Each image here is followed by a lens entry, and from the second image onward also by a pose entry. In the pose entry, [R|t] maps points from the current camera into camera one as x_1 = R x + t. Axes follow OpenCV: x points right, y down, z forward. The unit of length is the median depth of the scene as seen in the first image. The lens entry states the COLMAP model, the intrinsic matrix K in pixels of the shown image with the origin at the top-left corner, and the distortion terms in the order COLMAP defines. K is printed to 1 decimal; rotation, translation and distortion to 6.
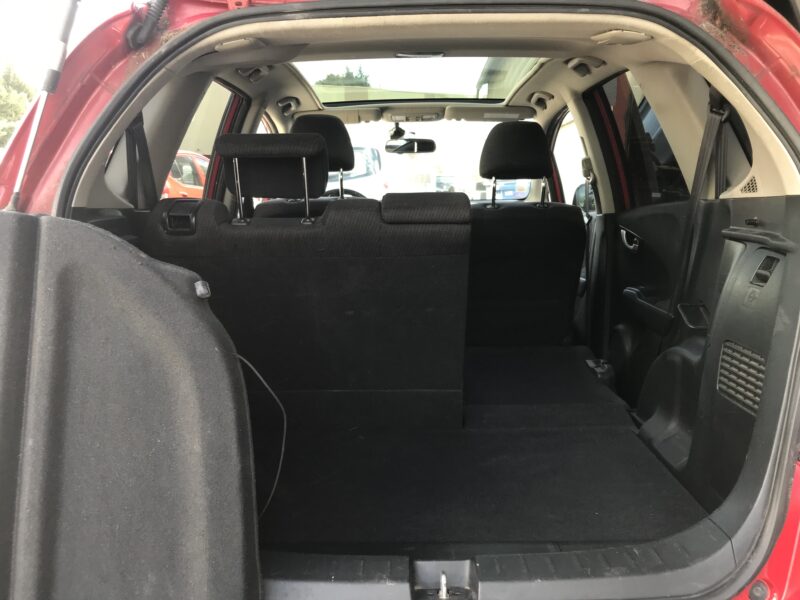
lens RADIAL K [[653.1, 0, 399.6], [0, 653.1, 287.7], [0, 0, 1]] dist [0.031329, -0.030927]
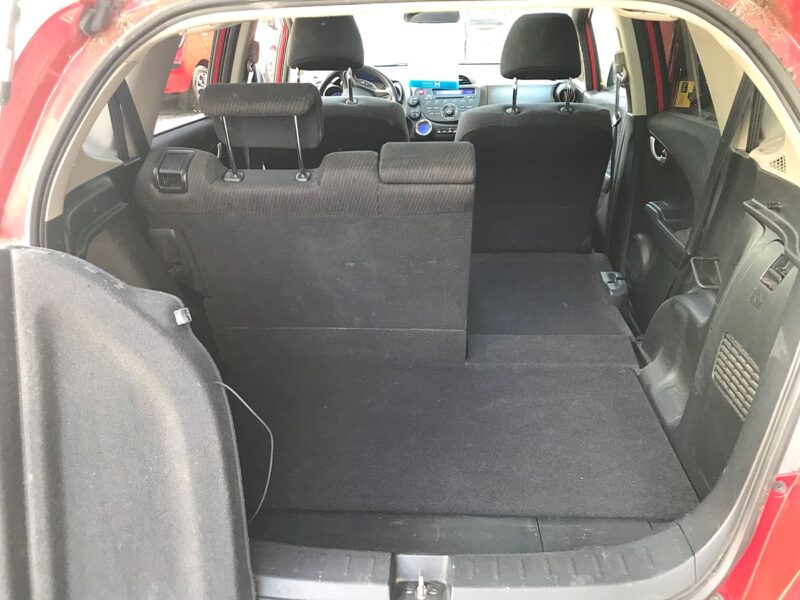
lens RADIAL K [[650.4, 0, 399.1], [0, 650.4, 293.4], [0, 0, 1]] dist [0.025764, -0.016105]
pose [[0.998665, 0.011976, -0.050254, 0.068784], [0.001699, 0.964621, 0.263634, -0.263412], [0.051633, -0.263367, 0.963313, 0.065547]]
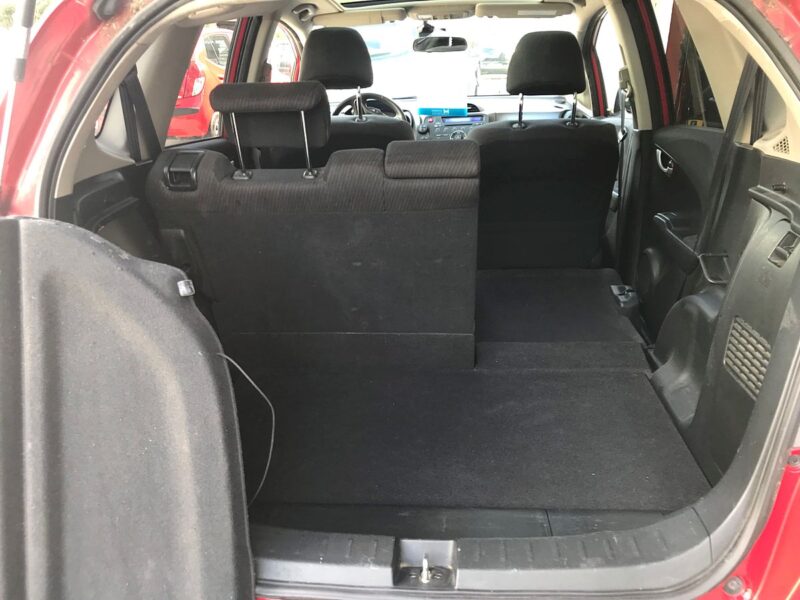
lens RADIAL K [[649.8, 0, 398.7], [0, 649.8, 289.8], [0, 0, 1]] dist [0.026467, -0.015698]
pose [[0.997349, 0.004178, -0.072646, 0.085578], [0.009857, 0.981390, 0.191770, -0.164510], [0.072096, -0.191977, 0.978748, 0.045526]]
